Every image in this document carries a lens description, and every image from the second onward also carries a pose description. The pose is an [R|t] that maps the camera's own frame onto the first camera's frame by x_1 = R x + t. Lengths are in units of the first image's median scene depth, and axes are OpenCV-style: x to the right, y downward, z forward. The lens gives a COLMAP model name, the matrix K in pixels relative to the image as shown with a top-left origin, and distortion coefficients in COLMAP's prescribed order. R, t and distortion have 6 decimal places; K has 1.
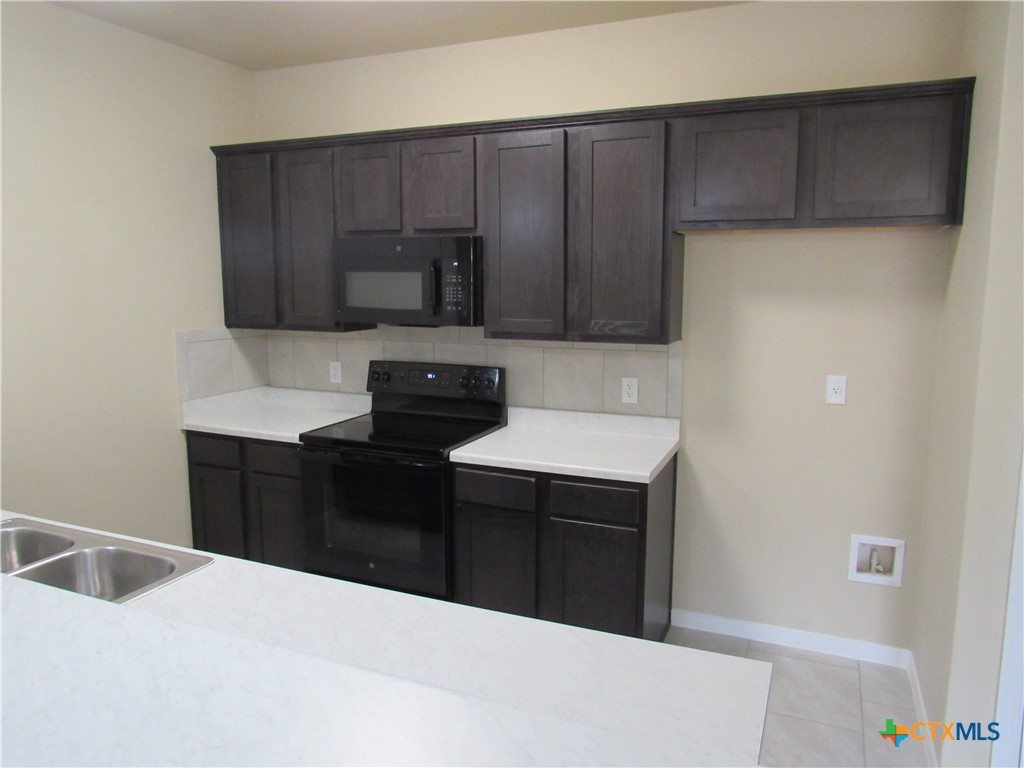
lens RADIAL K [[725.1, 0, 512.0], [0, 725.1, 384.0], [0, 0, 1]] dist [-0.005611, 0.003378]
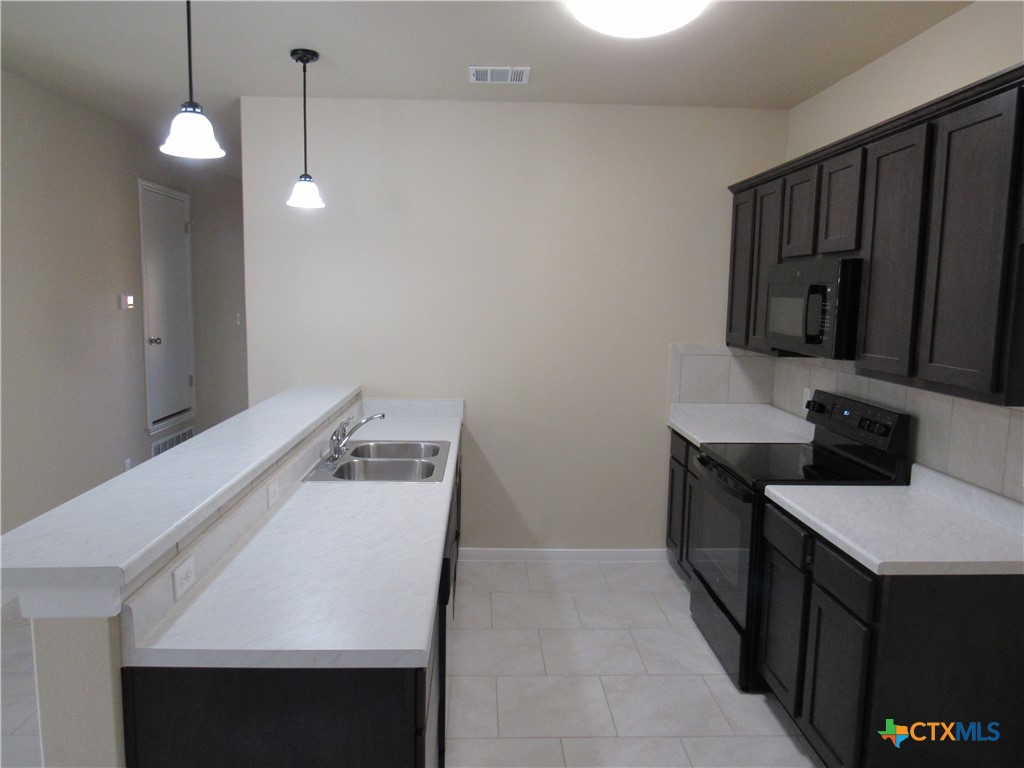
lens RADIAL K [[725.1, 0, 512.0], [0, 725.1, 384.0], [0, 0, 1]] dist [-0.005611, 0.003378]
pose [[0.457212, 0.119377, -0.881310, 0.490320], [-0.149785, 0.987131, 0.056004, -0.035141], [0.876654, 0.106401, 0.469209, 0.209717]]
